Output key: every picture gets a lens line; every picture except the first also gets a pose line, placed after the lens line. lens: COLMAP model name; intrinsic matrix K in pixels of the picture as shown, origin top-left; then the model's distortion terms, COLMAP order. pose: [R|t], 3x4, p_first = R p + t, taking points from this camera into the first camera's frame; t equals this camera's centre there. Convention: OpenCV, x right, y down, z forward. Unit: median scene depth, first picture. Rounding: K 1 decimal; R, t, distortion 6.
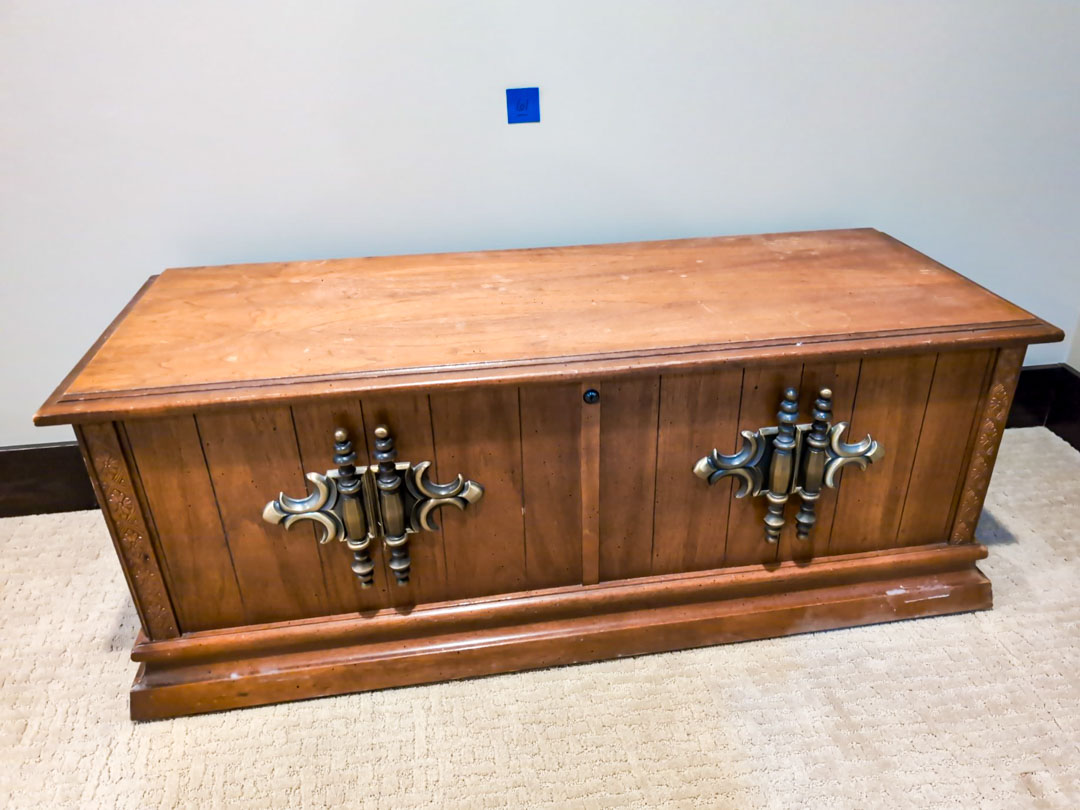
lens RADIAL K [[746.4, 0, 567.9], [0, 746.4, 424.2], [0, 0, 1]] dist [0.002415, -0.004241]
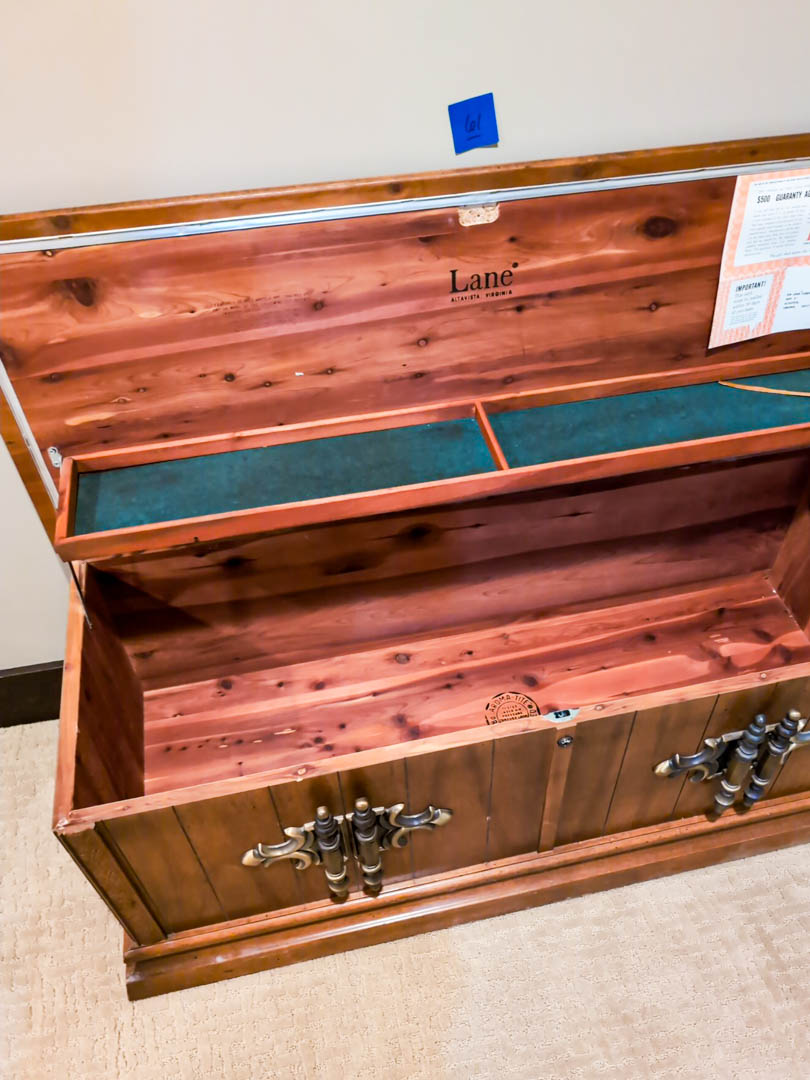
lens RADIAL K [[793.9, 0, 424.9], [0, 793.9, 522.1], [0, 0, 1]] dist [-0.002967, -0.001340]
pose [[0.998376, -0.039836, 0.040735, -0.178313], [0.025664, 0.952737, 0.302711, -0.611479], [-0.050869, -0.301174, 0.952211, 0.093325]]
